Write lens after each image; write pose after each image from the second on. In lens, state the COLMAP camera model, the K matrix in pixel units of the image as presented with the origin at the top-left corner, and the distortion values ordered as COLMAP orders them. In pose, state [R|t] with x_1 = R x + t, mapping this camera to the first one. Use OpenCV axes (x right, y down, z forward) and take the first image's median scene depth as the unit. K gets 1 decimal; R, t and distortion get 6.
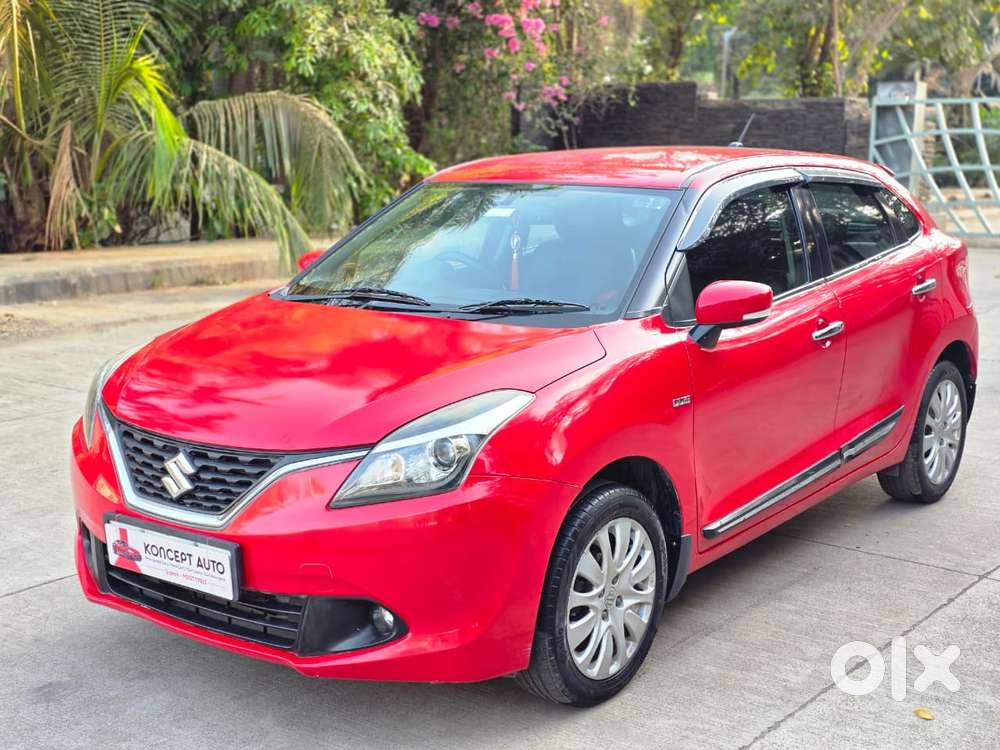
lens RADIAL K [[1319.5, 0, 501.2], [0, 1319.5, 345.2], [0, 0, 1]] dist [0.089434, -0.117819]
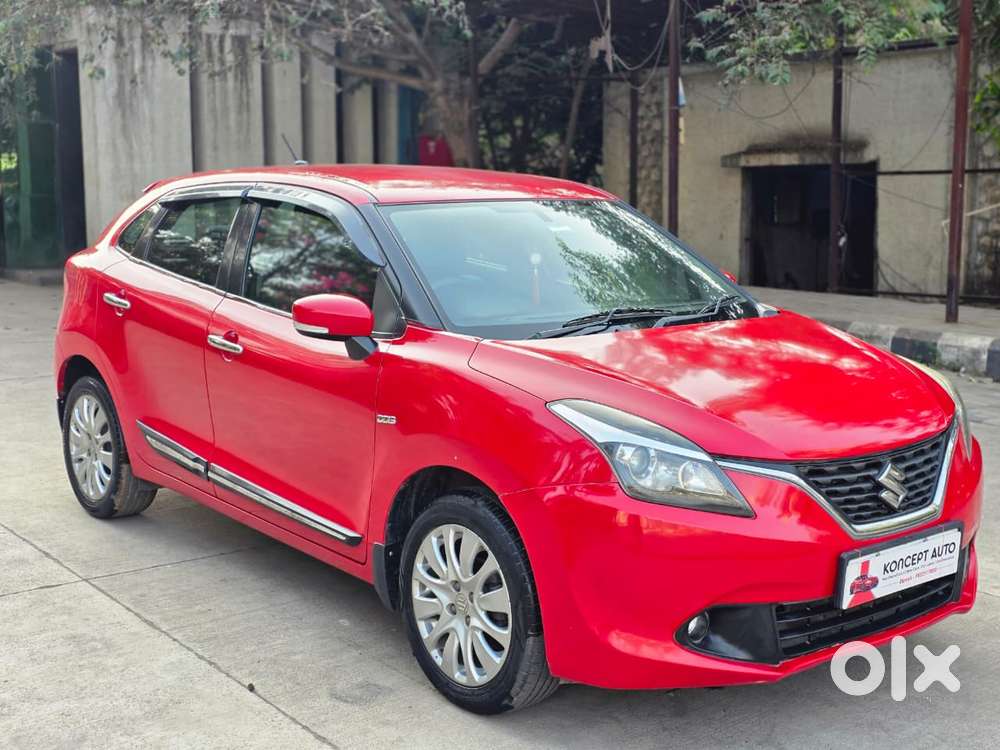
lens RADIAL K [[1319.5, 0, 501.2], [0, 1319.5, 345.2], [0, 0, 1]] dist [0.089434, -0.117819]
pose [[0.237964, -0.127065, 0.962927, -1.268545], [0.143816, 0.985087, 0.094449, -0.145369], [-0.960568, 0.116009, 0.252689, 1.008016]]
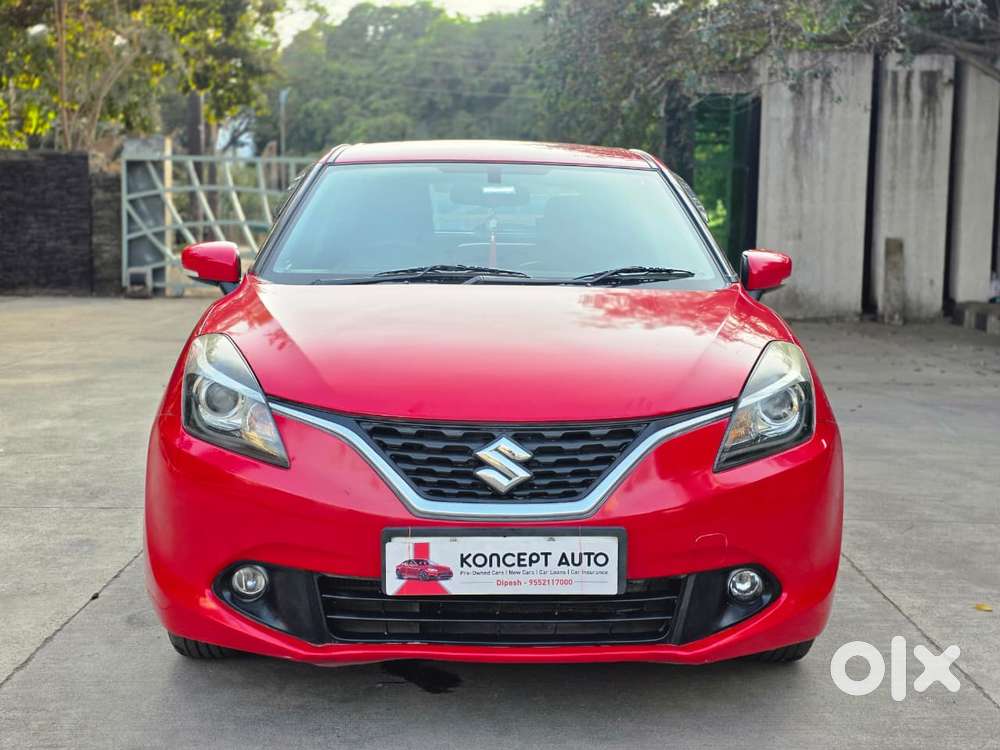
lens RADIAL K [[1319.5, 0, 501.2], [0, 1319.5, 345.2], [0, 0, 1]] dist [0.089434, -0.117819]
pose [[0.771712, -0.046640, 0.634260, -0.760193], [0.082550, 0.996216, -0.027184, 0.045247], [-0.630592, 0.073336, 0.772642, 0.349914]]
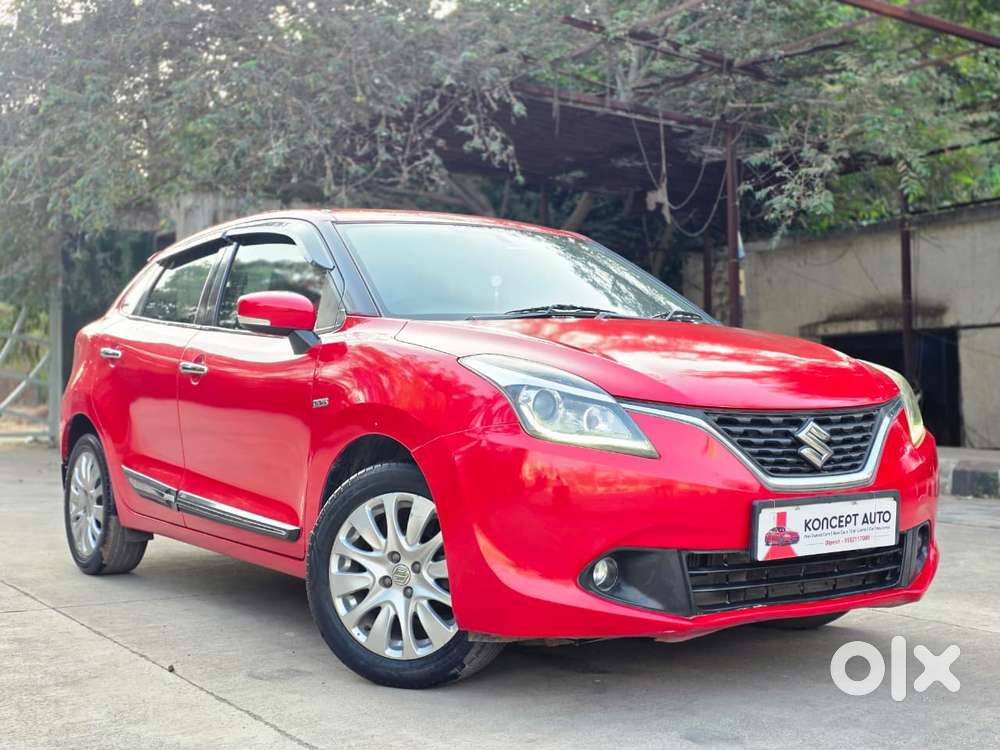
lens RADIAL K [[1305.8, 0, 519.1], [0, 1305.8, 372.5], [0, 0, 1]] dist [0.222489, -0.712156]
pose [[0.305400, 0.004852, 0.952212, -1.237078], [0.150889, 0.987106, -0.053424, 0.064052], [-0.940193, 0.159994, 0.300730, 0.894213]]
